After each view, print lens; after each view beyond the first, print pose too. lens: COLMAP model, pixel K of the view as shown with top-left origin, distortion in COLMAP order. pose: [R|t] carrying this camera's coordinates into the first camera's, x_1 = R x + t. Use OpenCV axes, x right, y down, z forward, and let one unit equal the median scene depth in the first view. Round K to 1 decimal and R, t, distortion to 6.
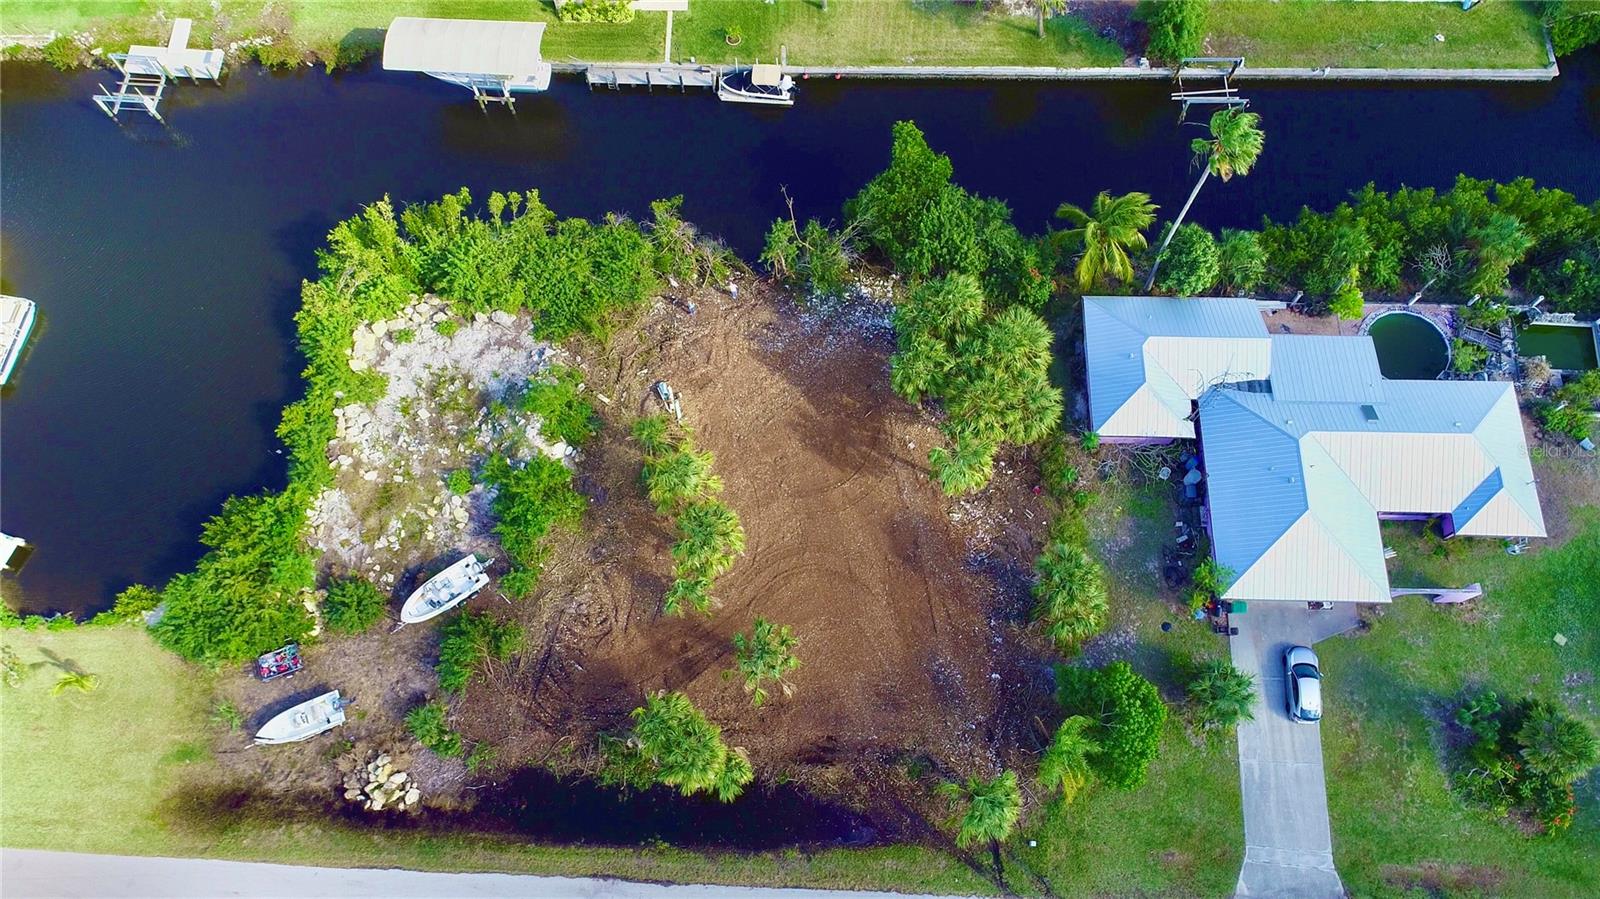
lens RADIAL K [[1122.9, 0, 796.5], [0, 1122.9, 446.3], [0, 0, 1]] dist [0.004155, -0.003441]
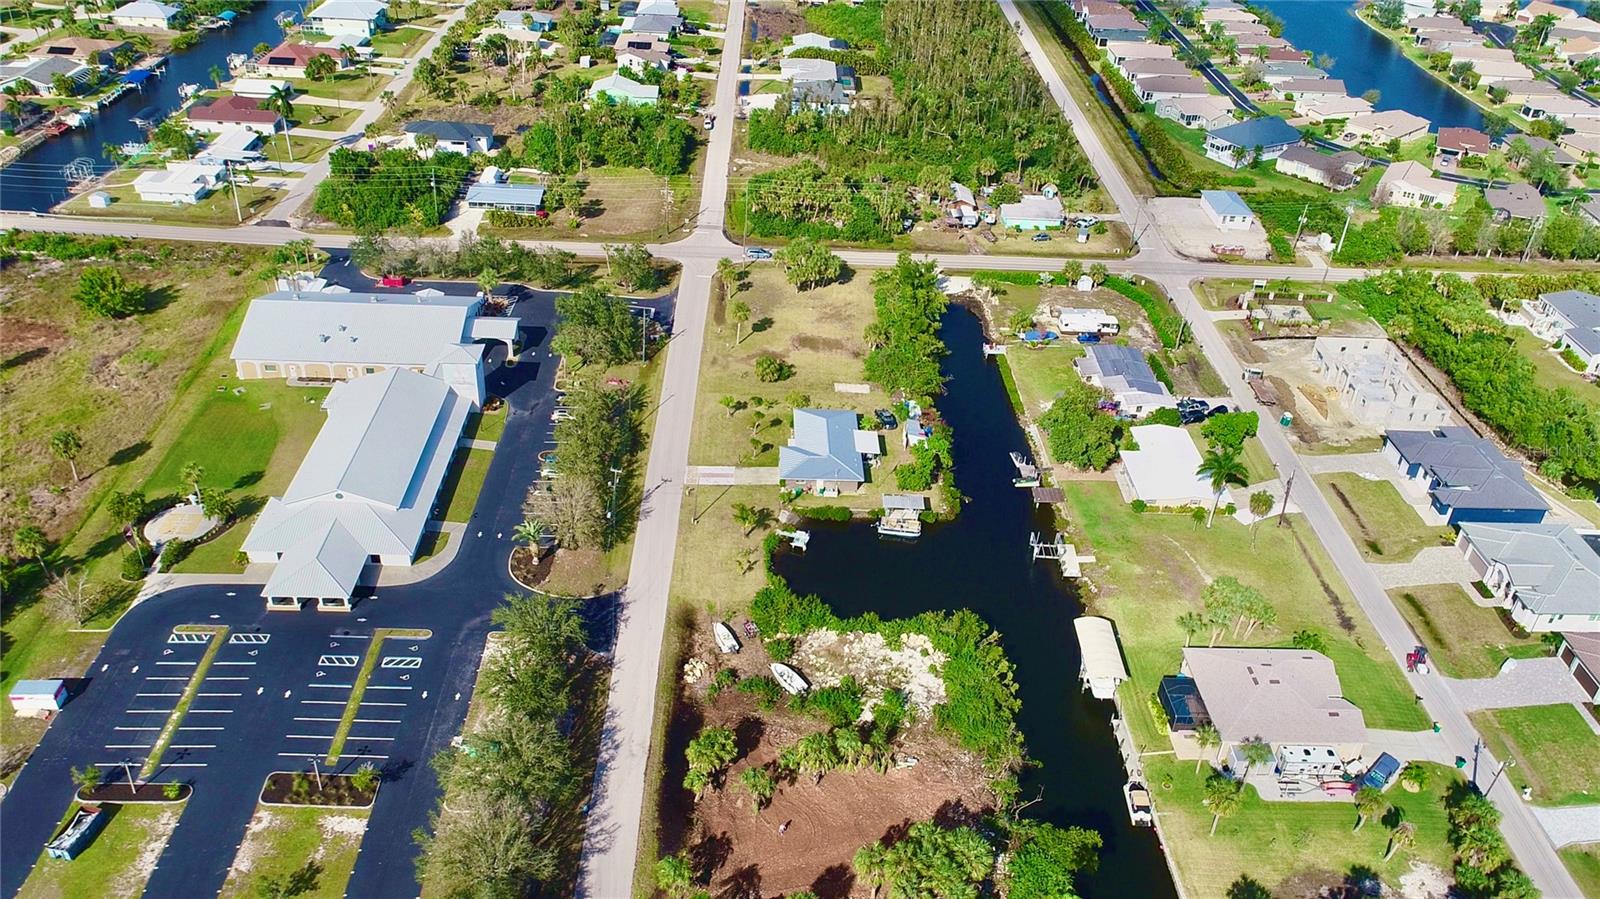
lens RADIAL K [[1247.0, 0, 800.0], [0, 1247.0, 449.5], [0, 0, 1]] dist [0.004461, -0.005251]
pose [[0.053249, 0.552486, -0.831820, 1.252359], [-0.949848, 0.285072, 0.128537, -0.279690], [0.308144, 0.783258, 0.539958, -0.485860]]
